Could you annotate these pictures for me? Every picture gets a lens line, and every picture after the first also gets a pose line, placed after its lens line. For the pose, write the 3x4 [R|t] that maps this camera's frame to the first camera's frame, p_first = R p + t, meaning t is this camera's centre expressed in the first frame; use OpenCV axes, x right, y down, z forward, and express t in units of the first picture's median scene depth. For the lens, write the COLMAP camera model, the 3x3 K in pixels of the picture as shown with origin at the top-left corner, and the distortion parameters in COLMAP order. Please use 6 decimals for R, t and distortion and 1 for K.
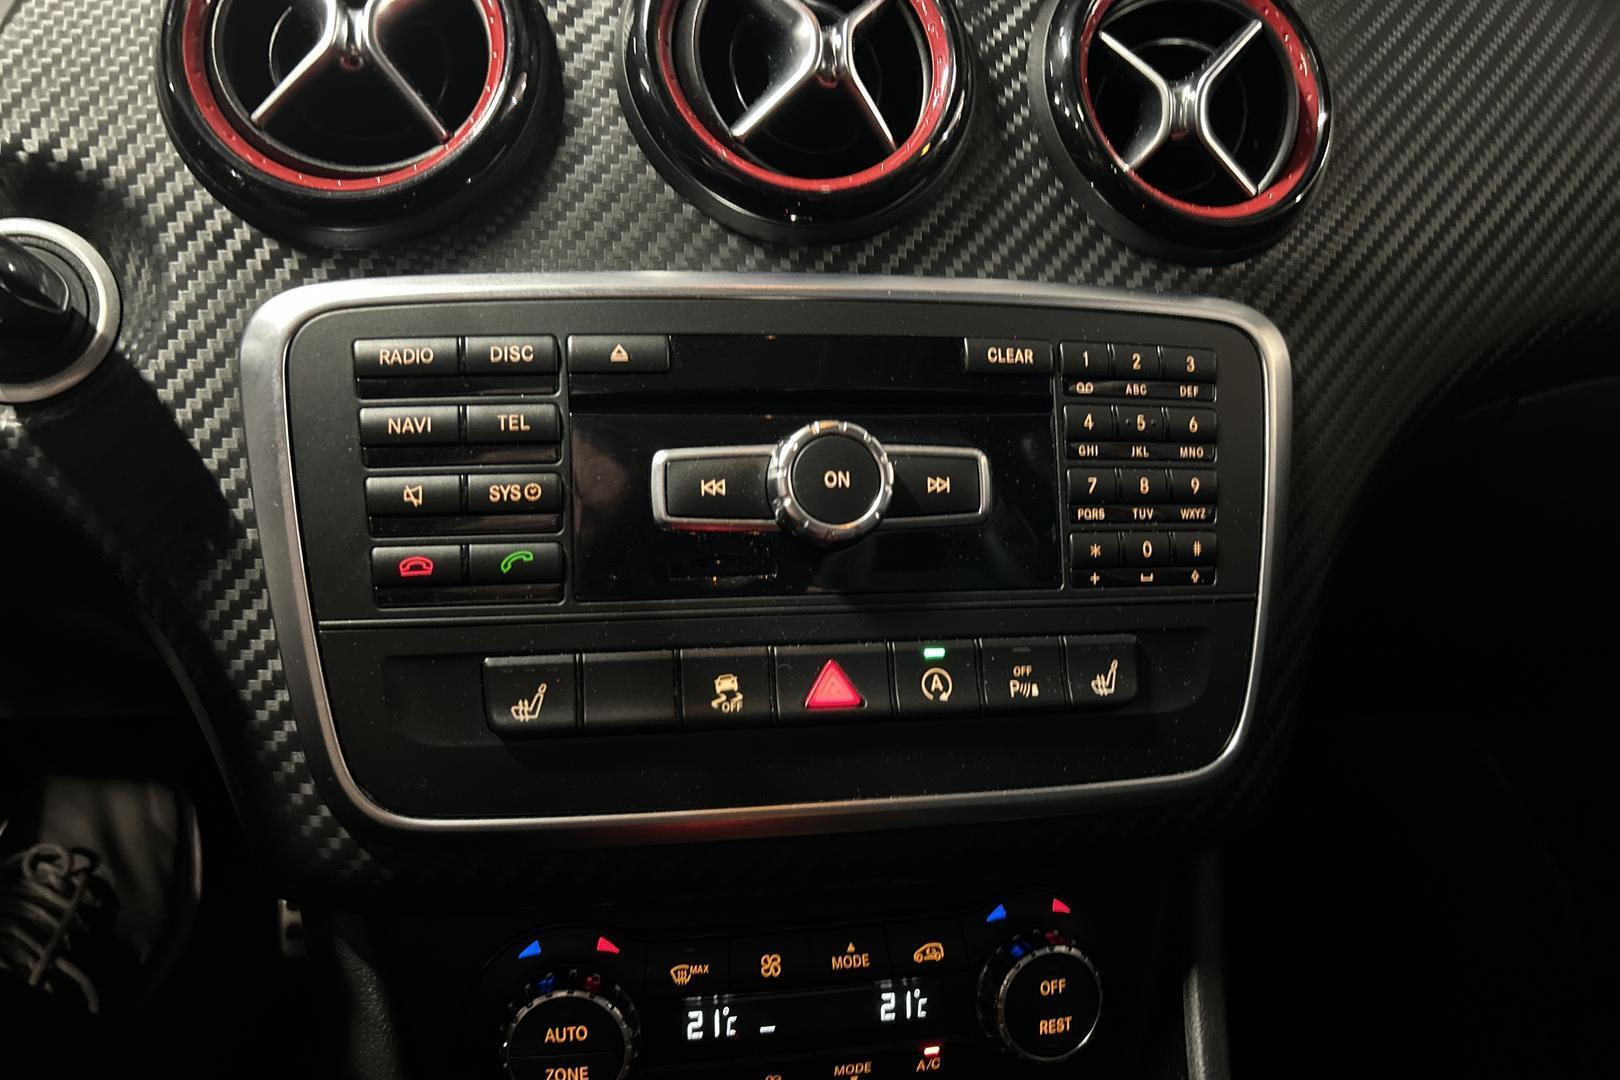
lens RADIAL K [[1222.9, 0, 810.6], [0, 1222.9, 566.6], [0, 0, 1]] dist [0.039327, -0.083781]
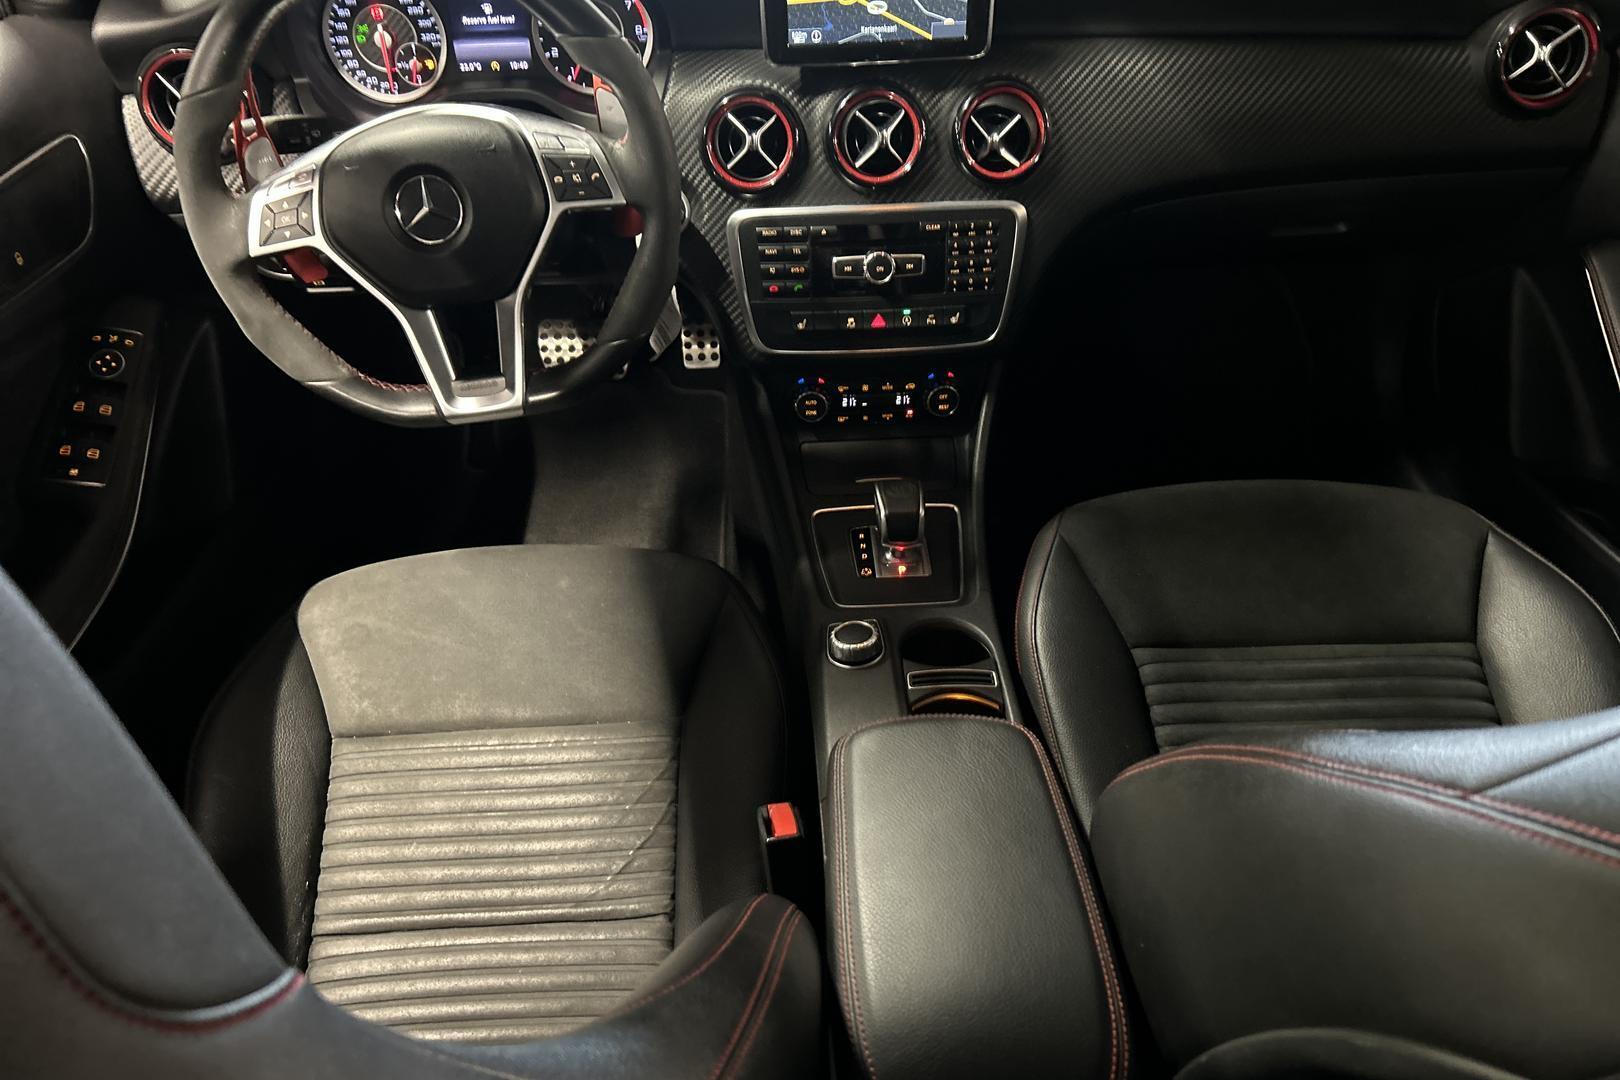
lens RADIAL K [[1223.0, 0, 817.6], [0, 1223.0, 545.2], [0, 0, 1]] dist [0.054547, -0.081780]
pose [[0.986972, 0.068208, -0.145720, 0.405937], [0.005104, 0.891962, 0.452081, -0.939903], [0.160812, -0.446935, 0.879994, -2.536139]]
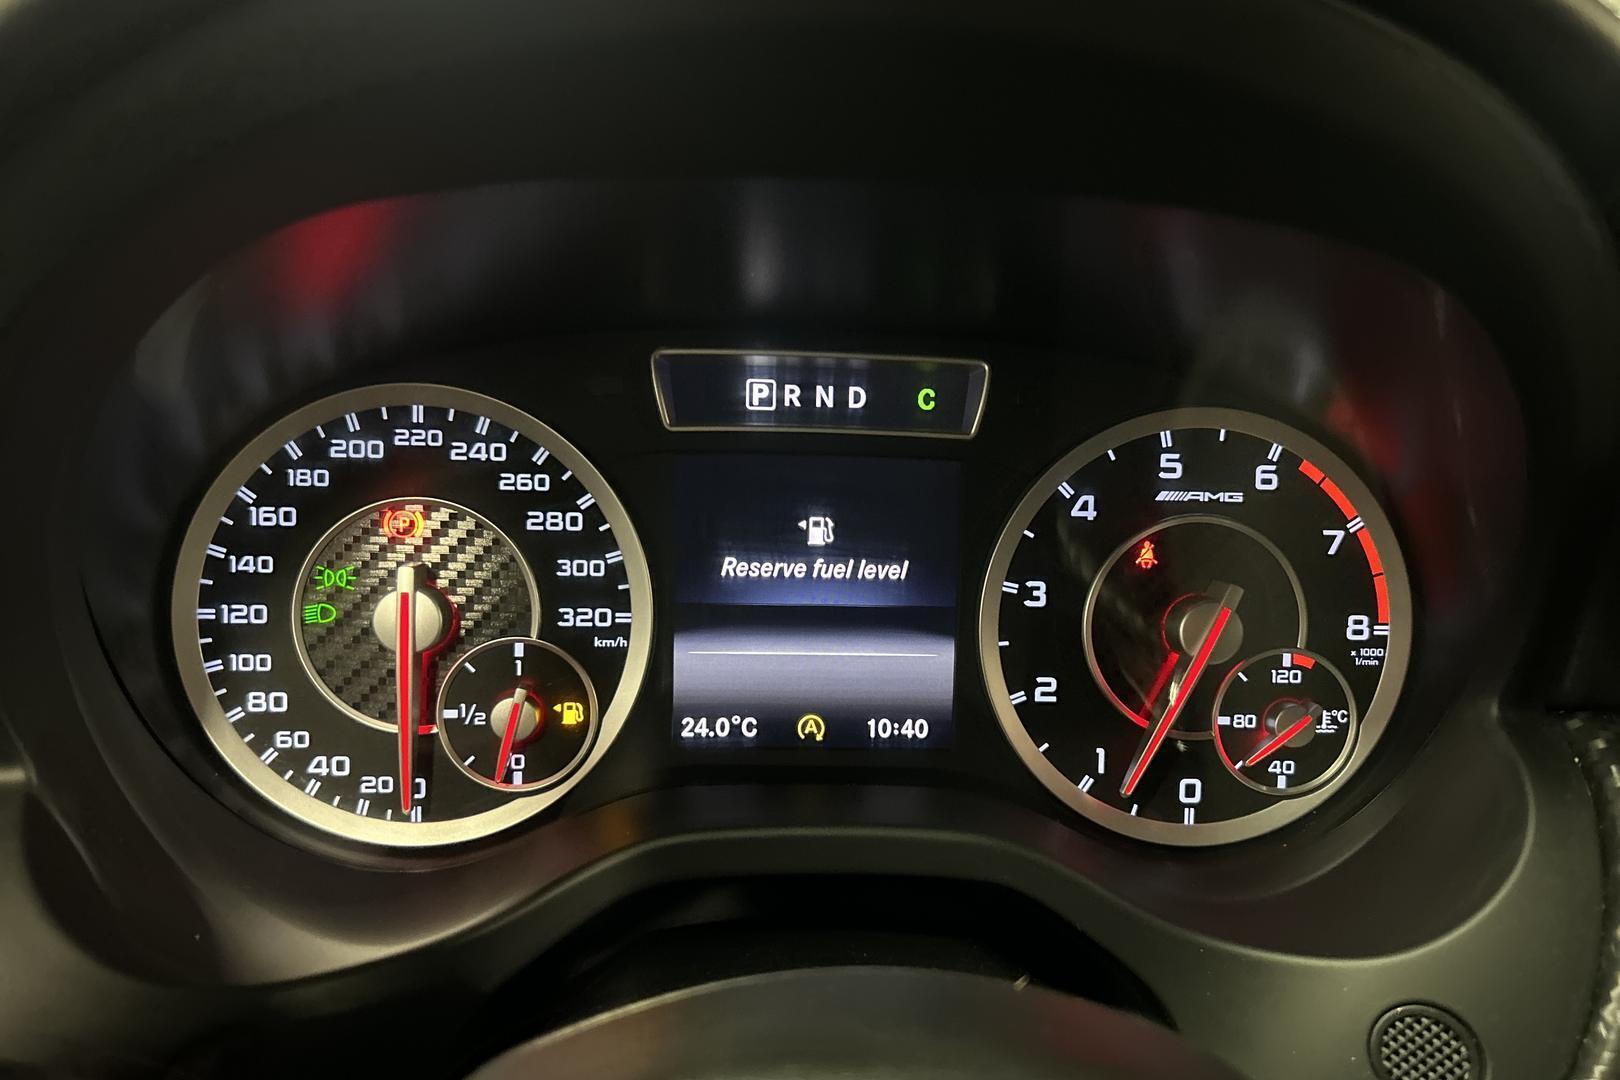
lens RADIAL K [[1223.0, 0, 817.6], [0, 1223.0, 545.2], [0, 0, 1]] dist [0.054547, -0.081780]
pose [[0.992830, 0.040772, -0.112370, -1.030851], [-0.042083, 0.999071, -0.009320, -0.700150], [0.111885, 0.013983, 0.993623, 0.143617]]
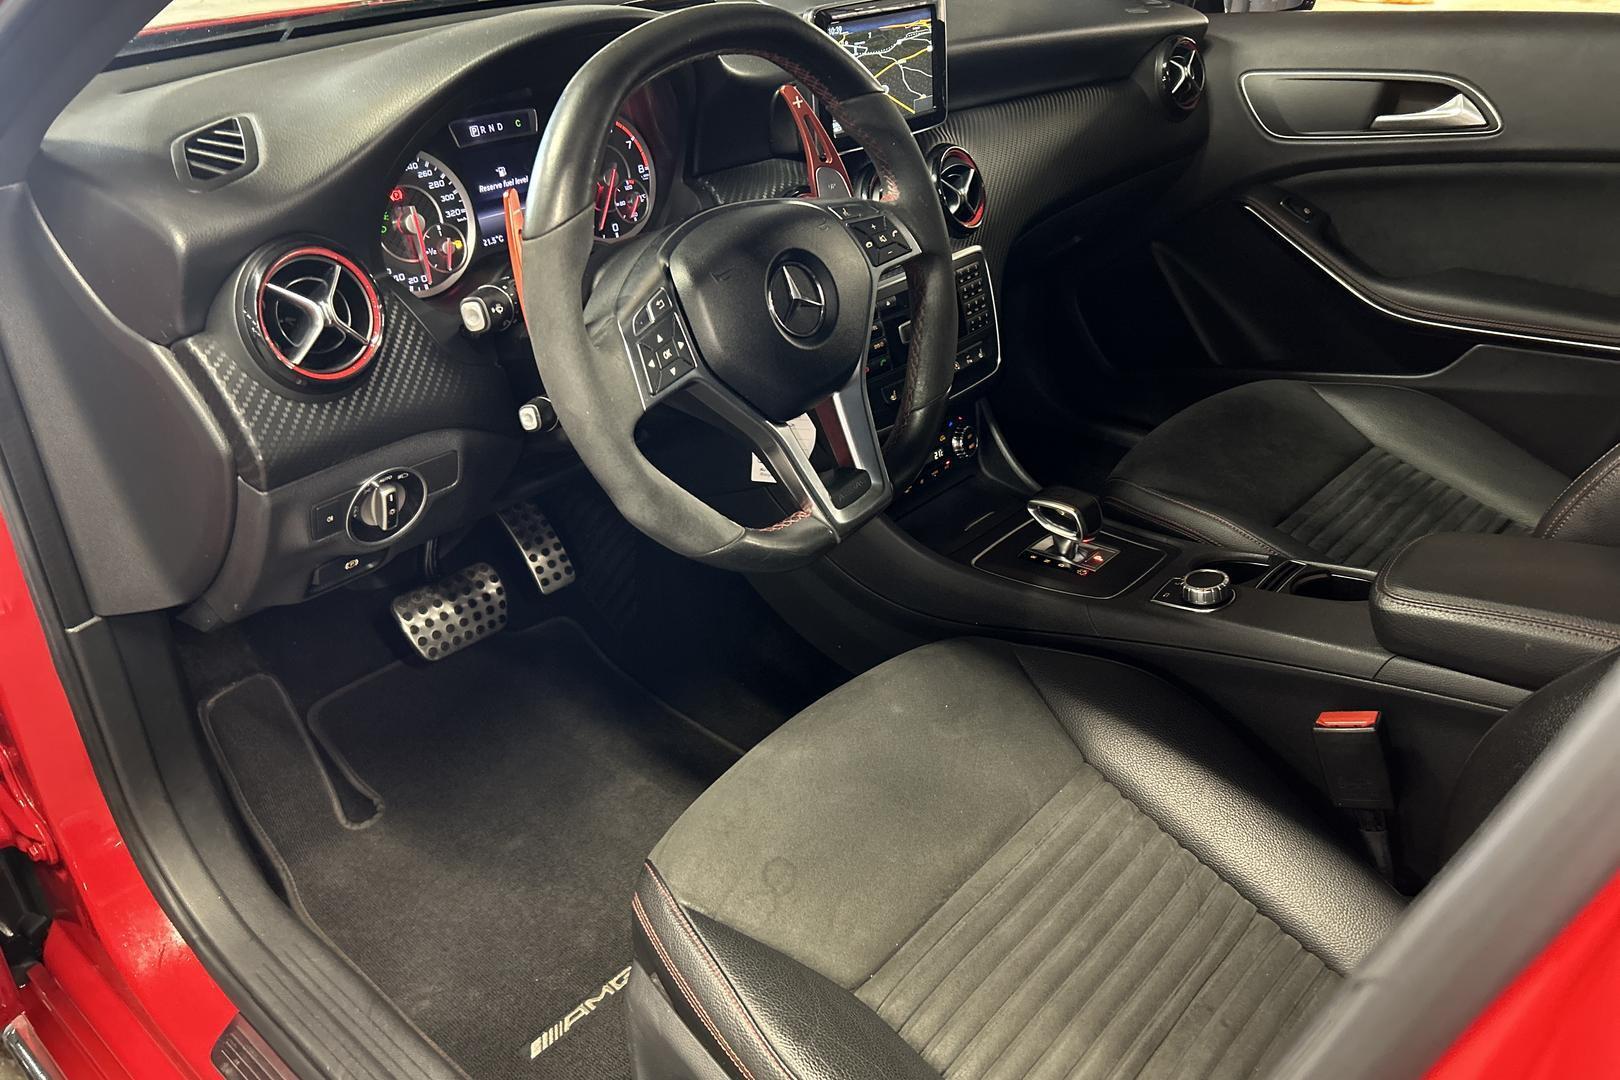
lens RADIAL K [[1228.0, 0, 809.7], [0, 1228.0, 529.6], [0, 0, 1]] dist [0.044542, -0.108767]
pose [[0.792597, -0.326033, 0.515259, -2.390710], [0.192037, 0.935511, 0.296549, -0.650276], [-0.578715, -0.136095, 0.804094, -1.925612]]
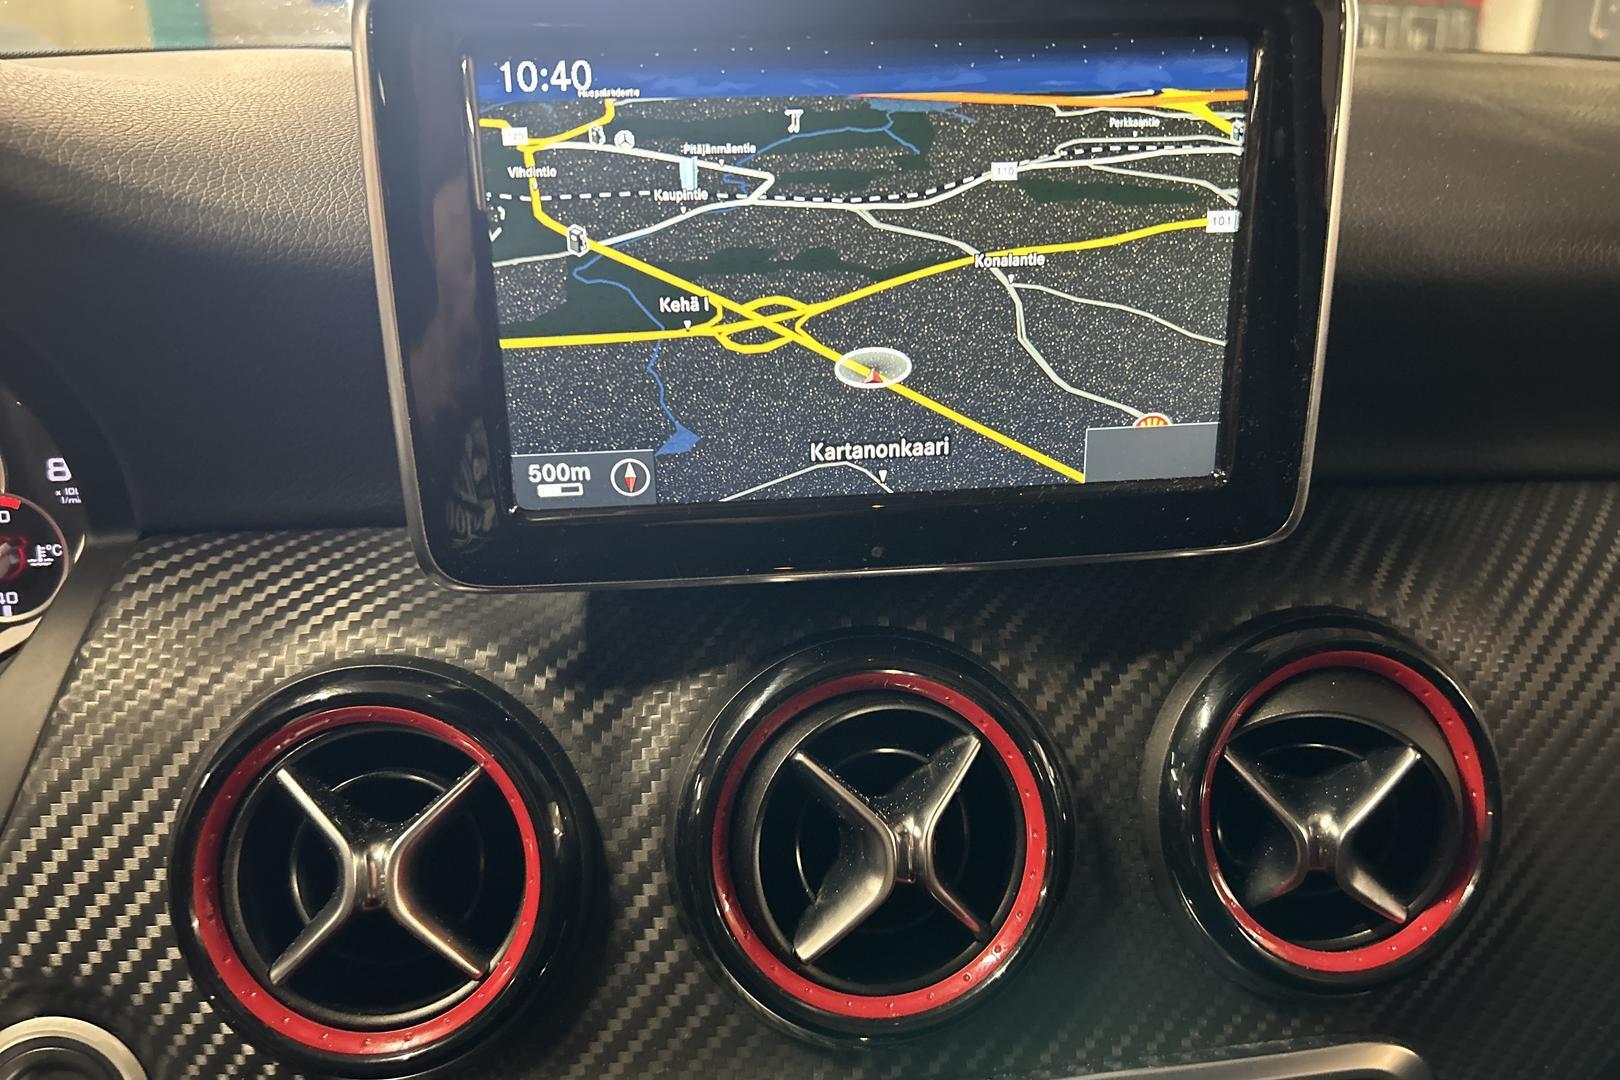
lens RADIAL K [[1228.0, 0, 809.7], [0, 1228.0, 529.6], [0, 0, 1]] dist [0.044542, -0.108767]
pose [[0.995813, 0.003346, -0.091357, 0.025876], [0.006195, 0.994563, 0.103950, -0.717761], [0.091208, -0.104080, 0.990378, 0.145421]]
